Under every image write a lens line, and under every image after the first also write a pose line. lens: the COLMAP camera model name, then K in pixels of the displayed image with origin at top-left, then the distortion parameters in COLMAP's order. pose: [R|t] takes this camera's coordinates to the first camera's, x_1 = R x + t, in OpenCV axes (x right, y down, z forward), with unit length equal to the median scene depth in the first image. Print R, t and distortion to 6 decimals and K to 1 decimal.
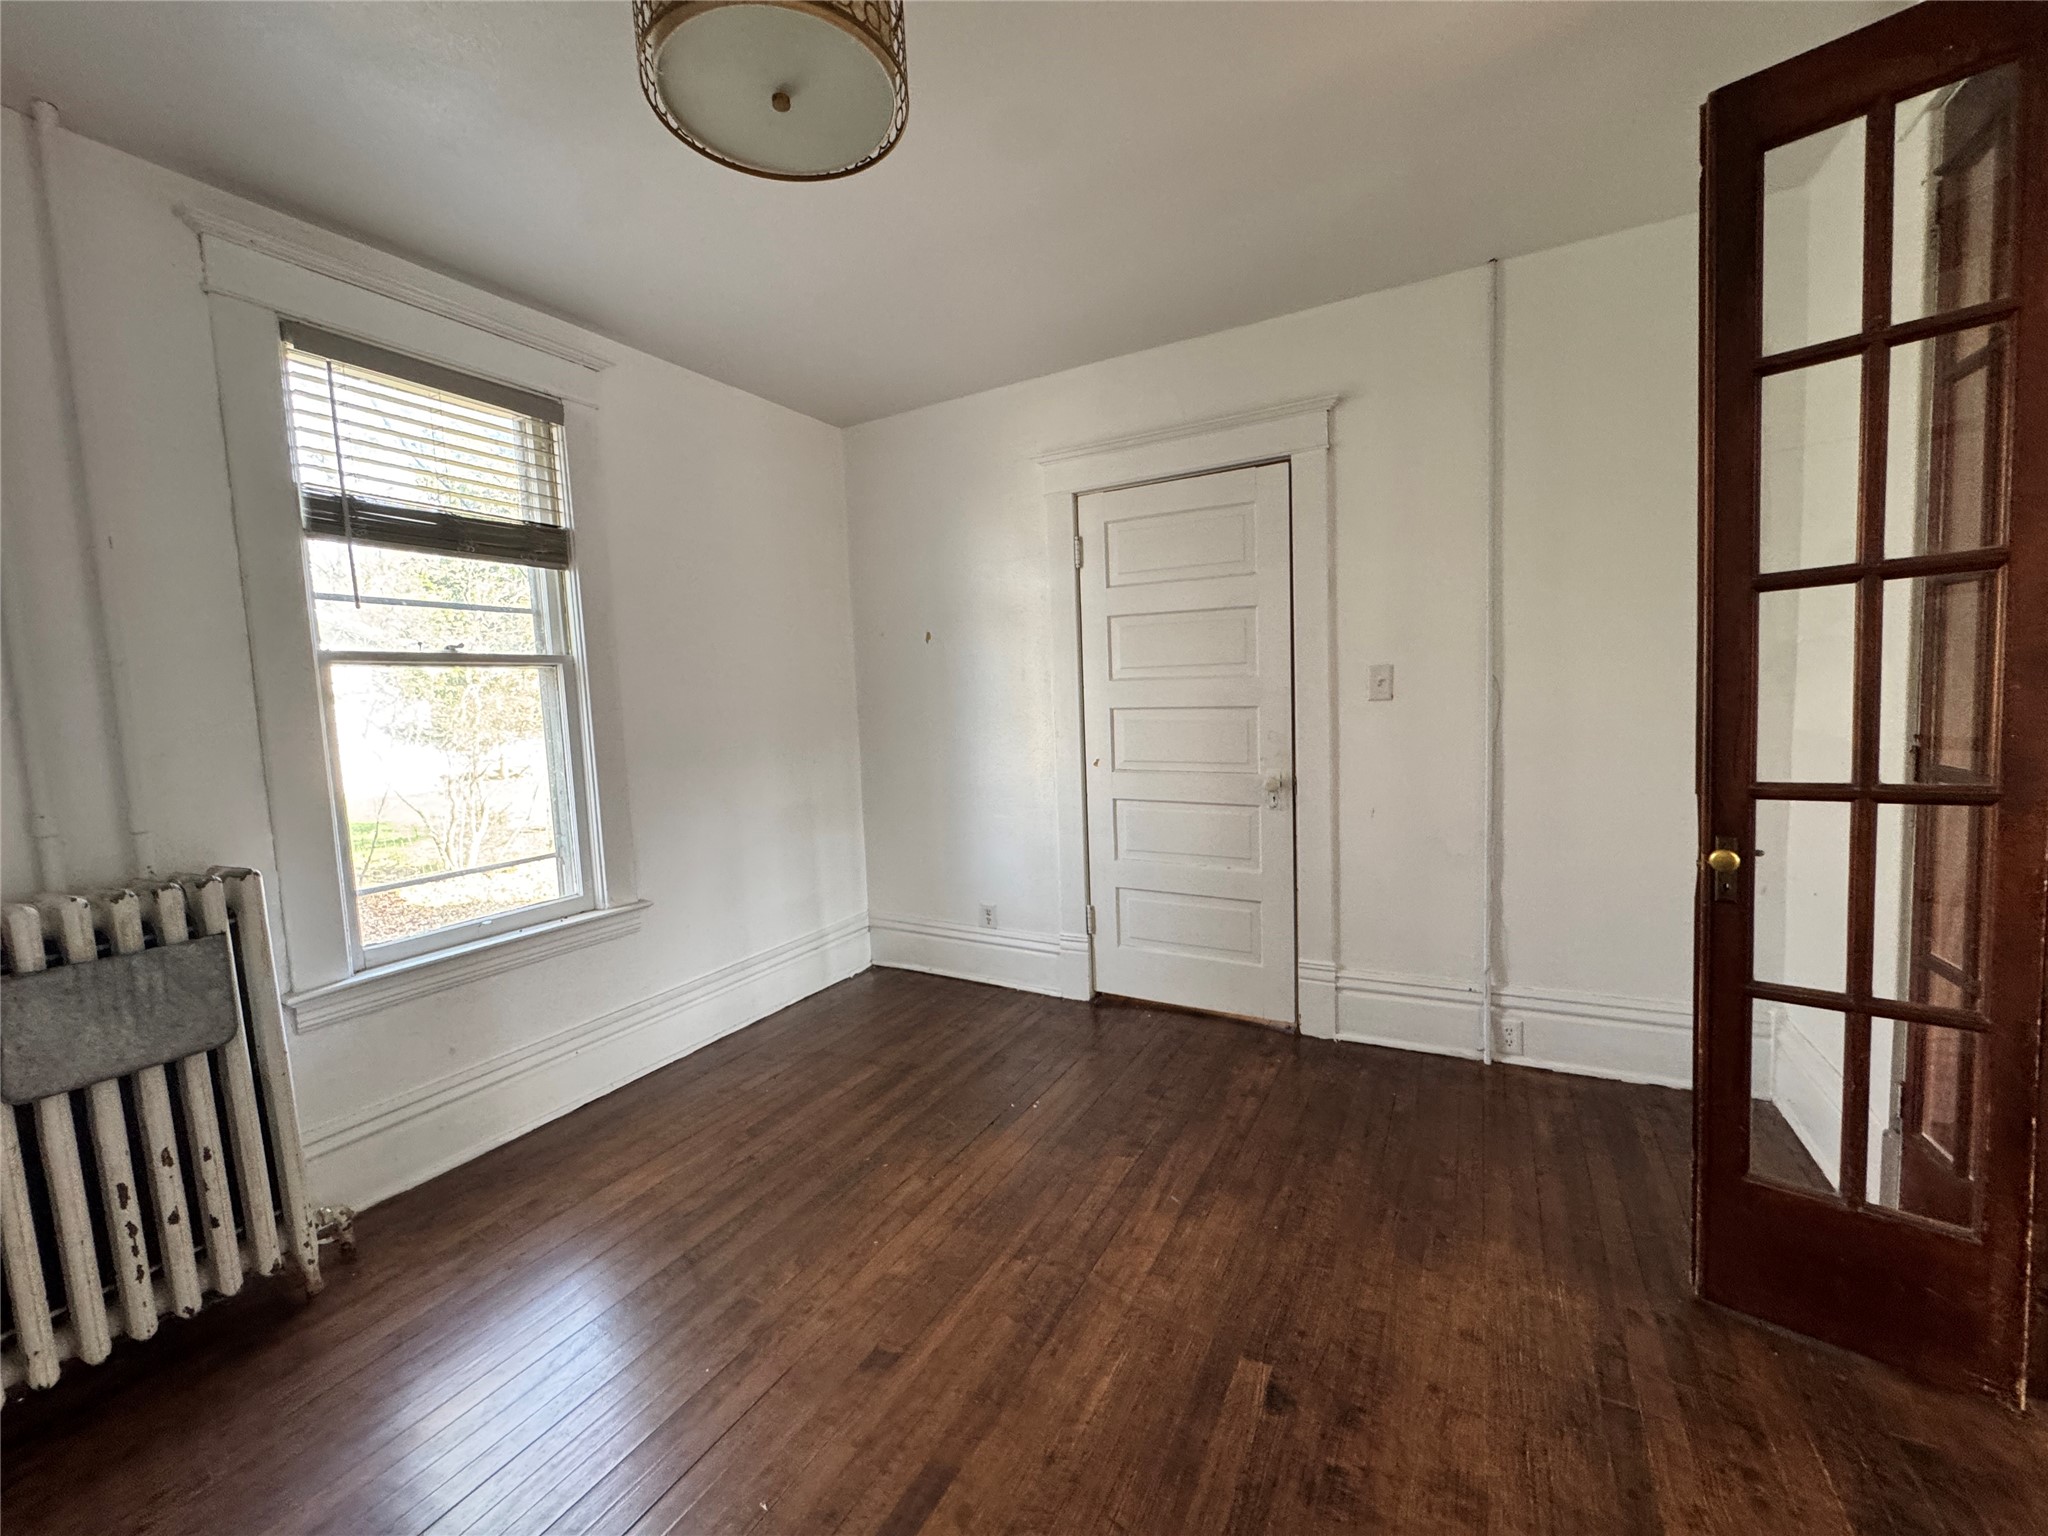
lens RADIAL K [[818.0, 0, 1024.0], [0, 818.0, 765.4], [0, 0, 1]] dist [-0.002888, -0.000280]
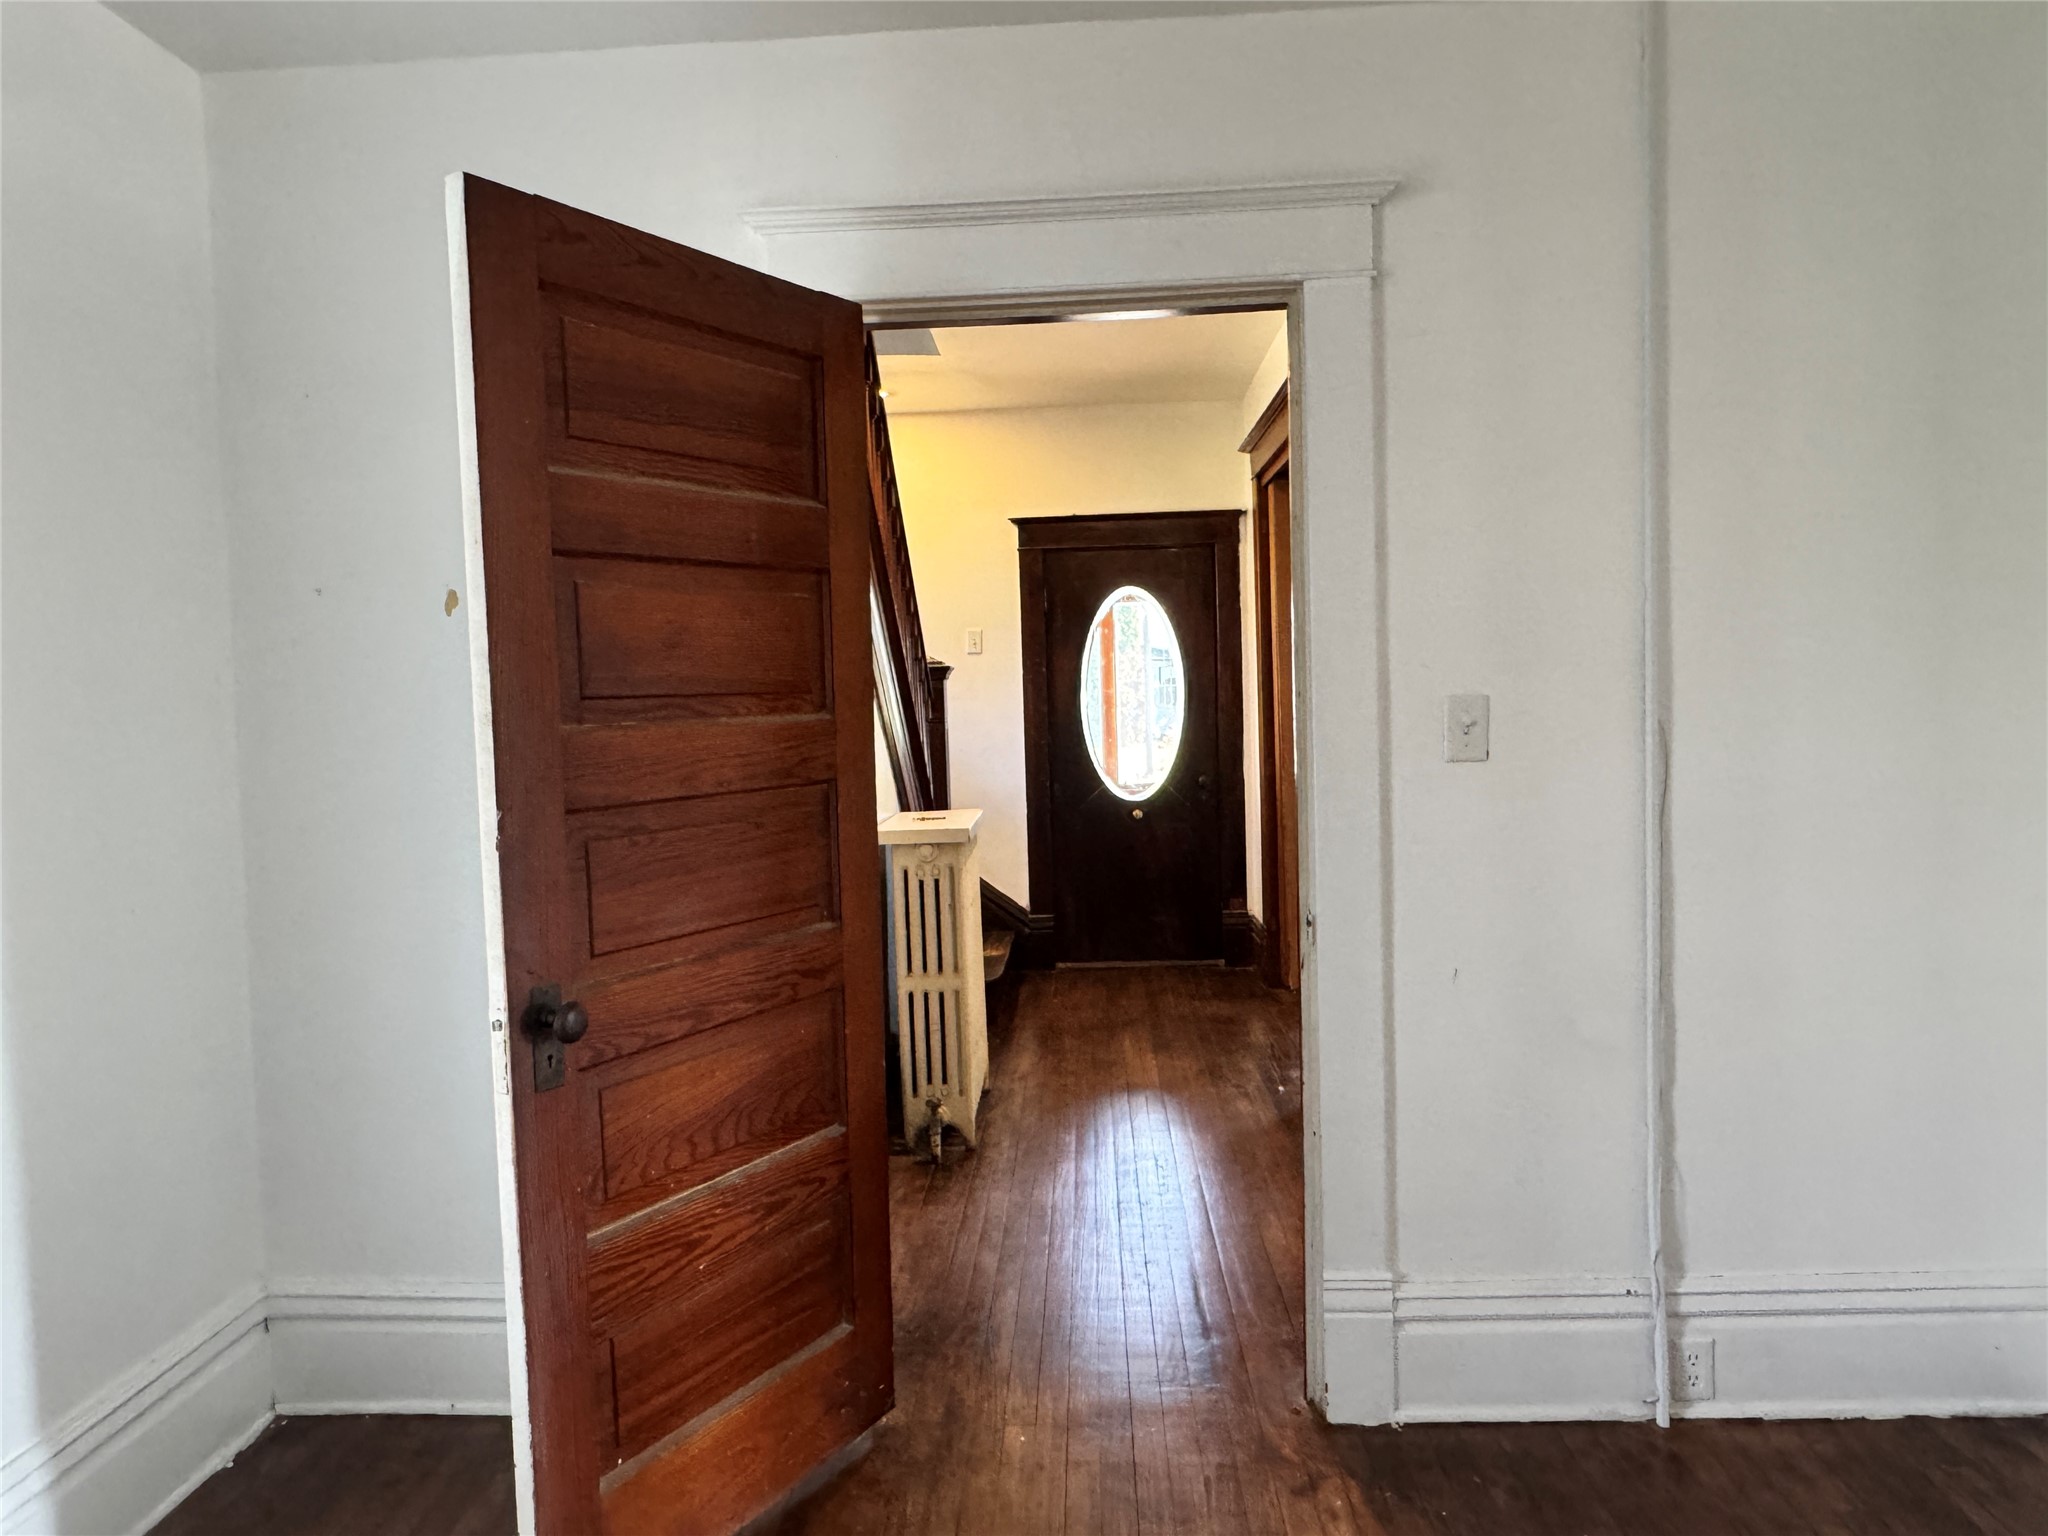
lens RADIAL K [[1402.4, 0, 1012.3], [0, 1402.4, 766.0], [0, 0, 1]] dist [-0.002308, -0.001195]
pose [[0.902177, -0.005391, 0.431332, -0.226653], [0.027401, 0.998619, -0.044832, -0.045232], [-0.430495, 0.052266, 0.901079, 0.320796]]
